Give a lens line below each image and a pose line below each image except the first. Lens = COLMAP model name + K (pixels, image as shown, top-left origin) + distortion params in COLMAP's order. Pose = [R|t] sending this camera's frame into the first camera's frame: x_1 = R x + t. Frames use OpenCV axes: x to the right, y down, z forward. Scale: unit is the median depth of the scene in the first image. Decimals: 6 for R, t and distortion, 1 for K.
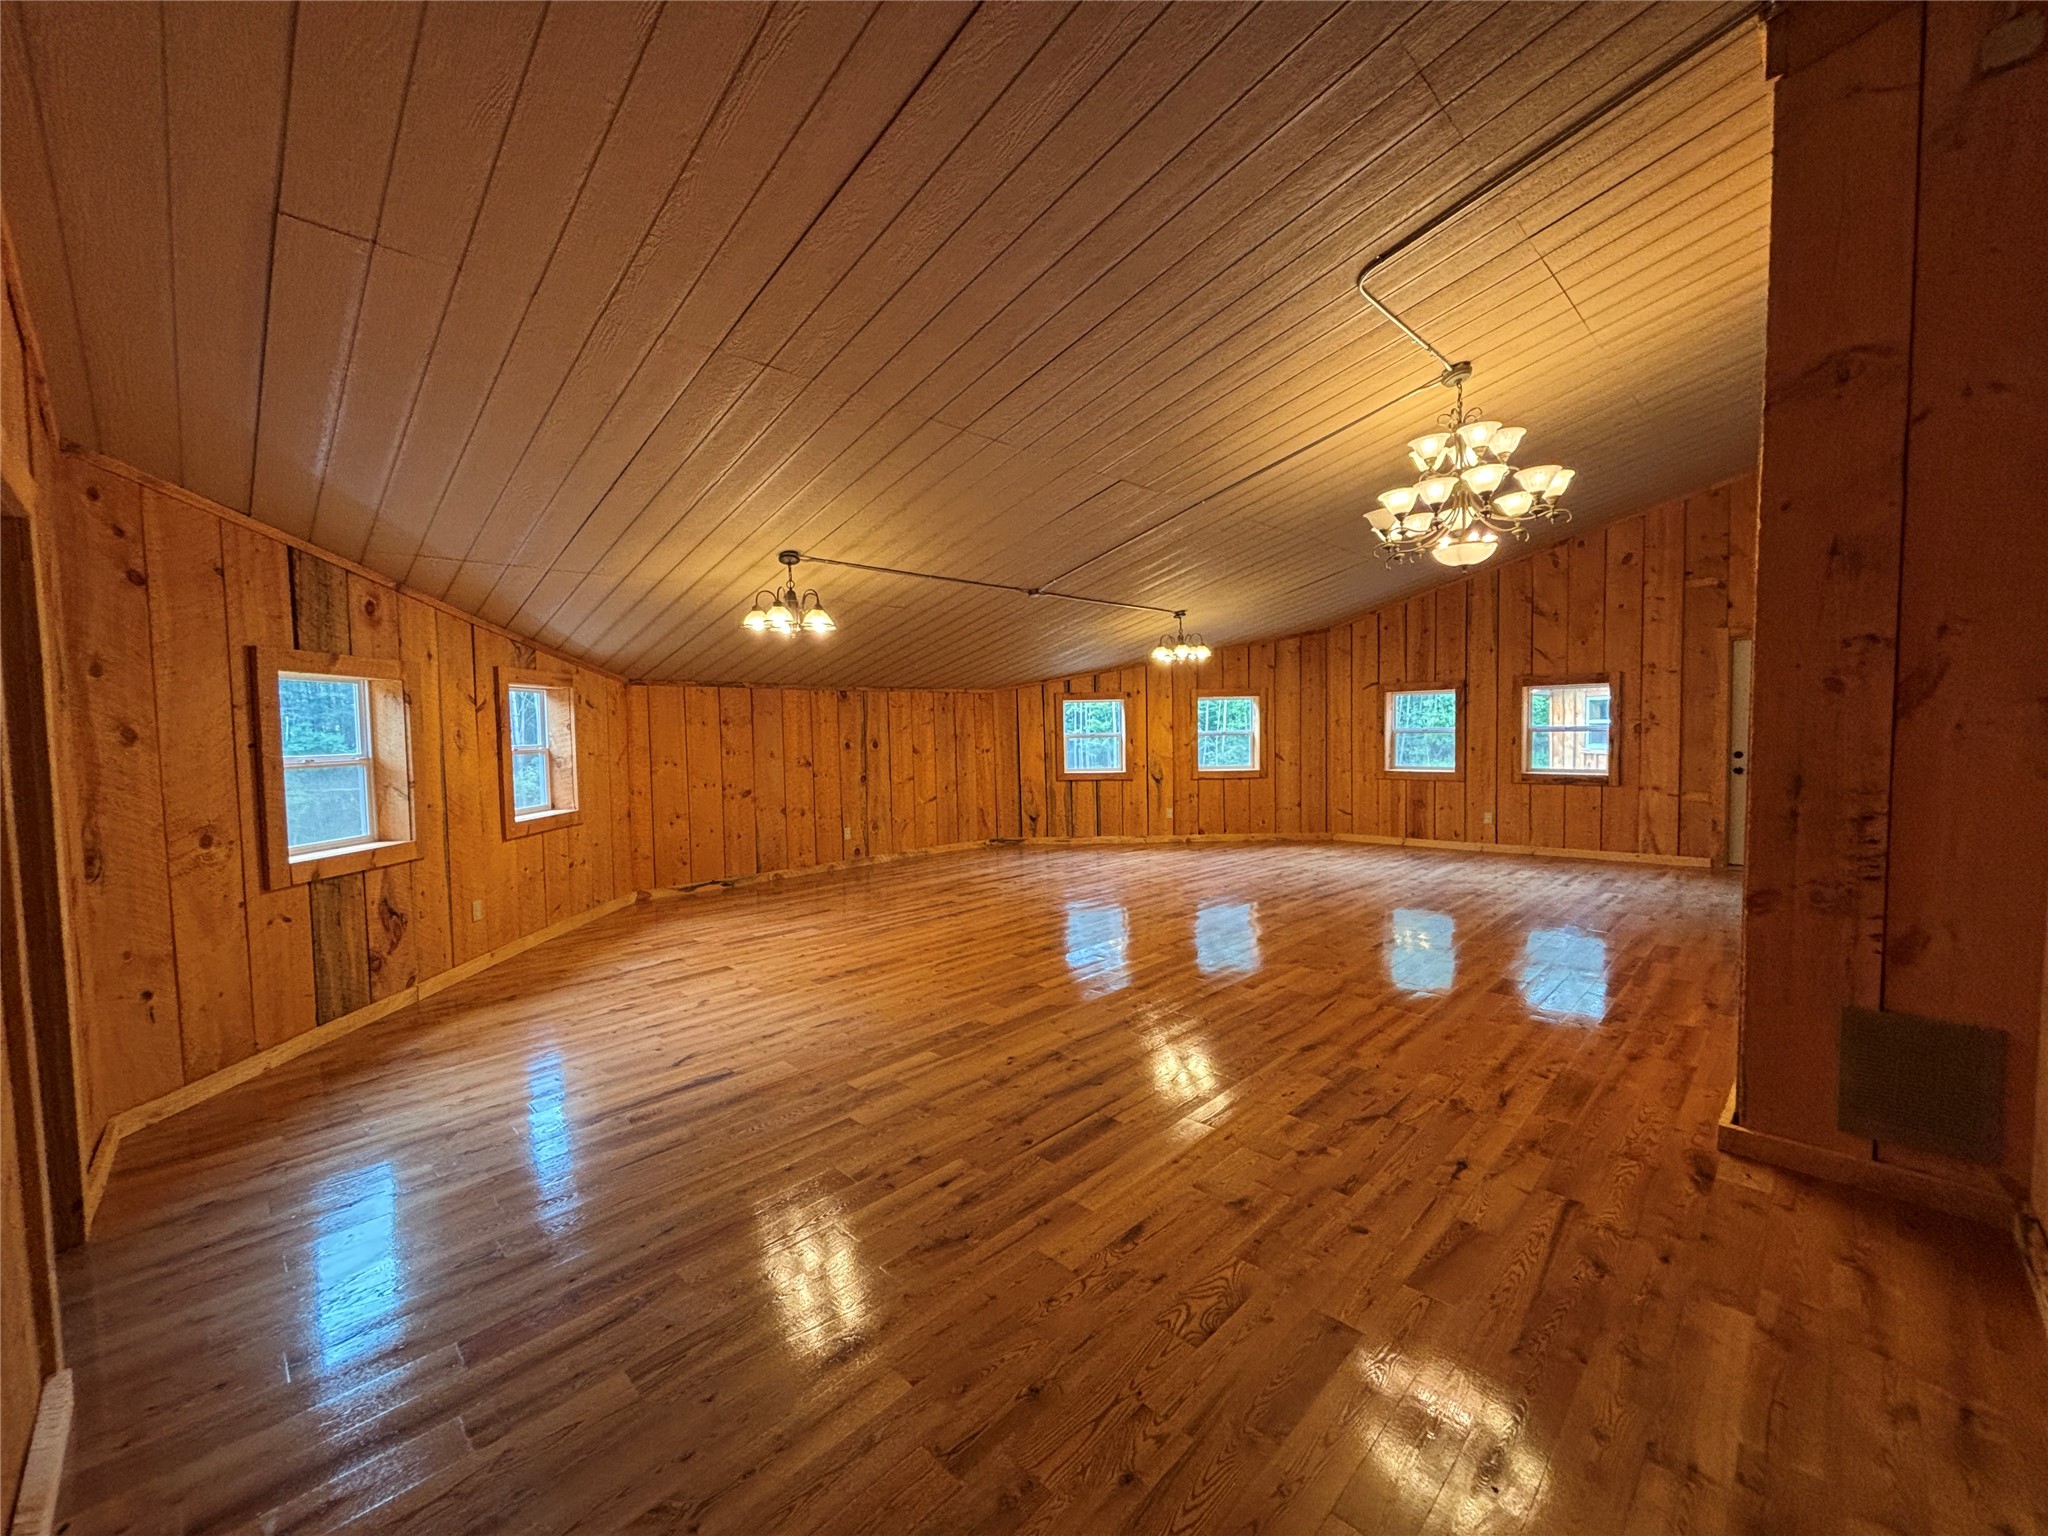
lens RADIAL K [[825.9, 0, 1023.4], [0, 825.9, 774.9], [0, 0, 1]] dist [0.008784, -0.003373]
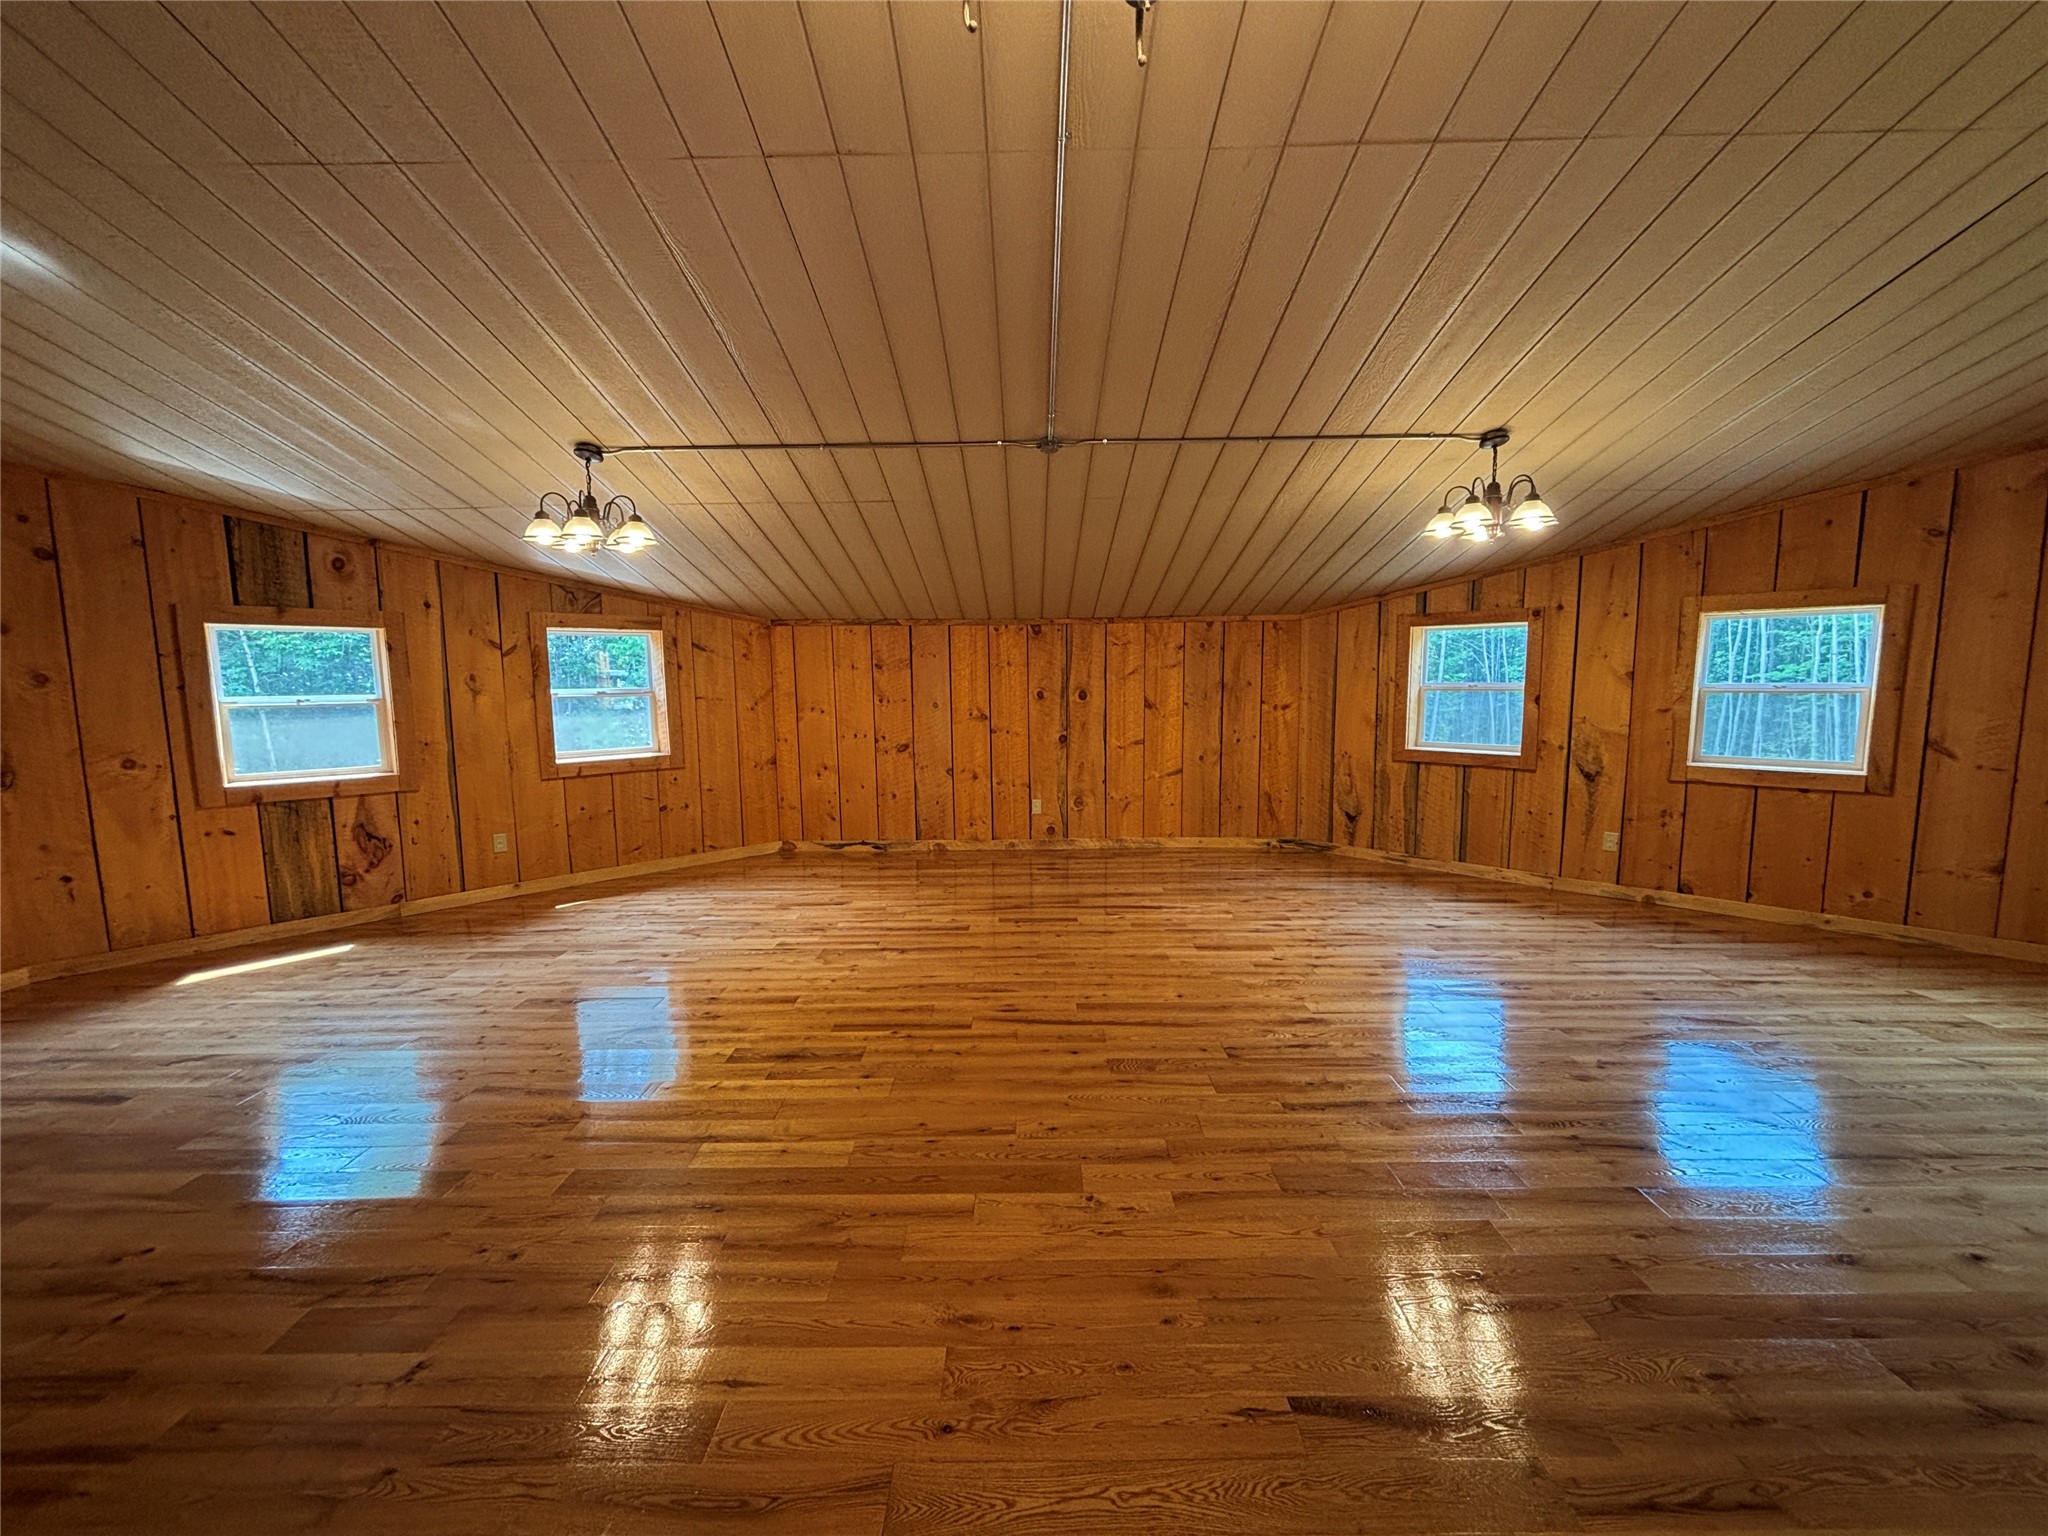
lens RADIAL K [[825.9, 0, 1019.1], [0, 825.9, 769.6], [0, 0, 1]] dist [0.008784, -0.003373]
pose [[0.694248, 0.092823, -0.713725, 0.327313], [-0.044357, 0.995282, 0.086294, -0.030922], [0.718368, -0.028251, 0.695090, 0.427245]]
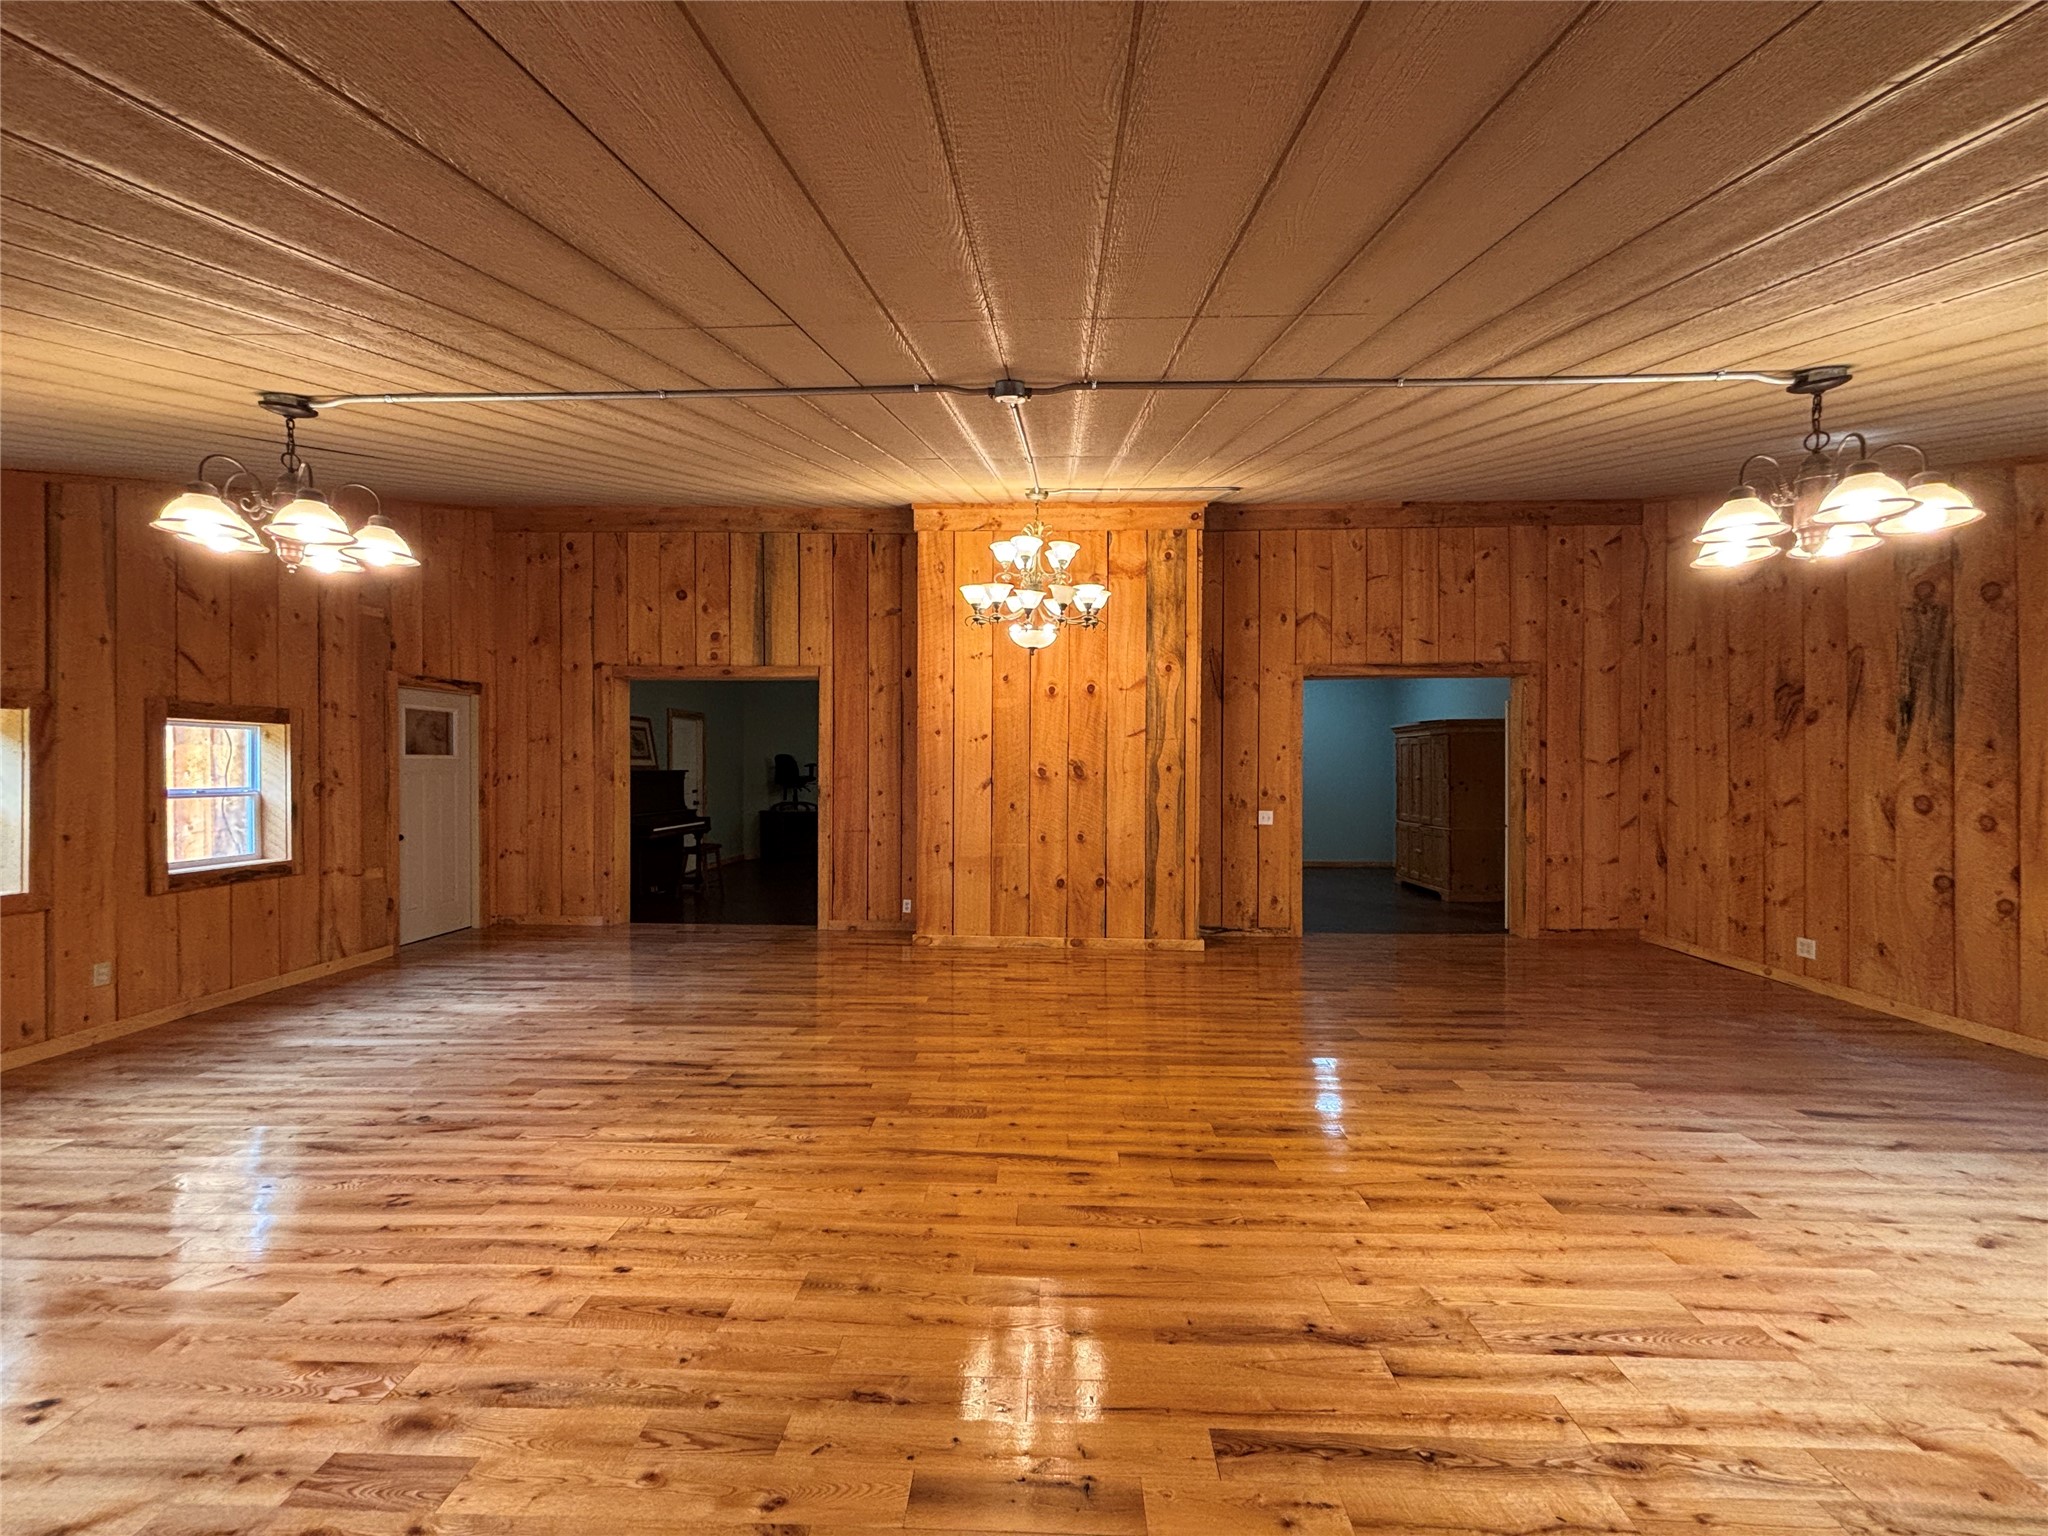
lens RADIAL K [[825.9, 0, 1019.5], [0, 825.9, 763.2], [0, 0, 1]] dist [0.008784, -0.003373]
pose [[-0.670971, 0.023703, 0.741105, -0.186000], [0.057391, 0.998151, 0.020035, -0.053160], [-0.739259, 0.055975, -0.671090, 0.931145]]
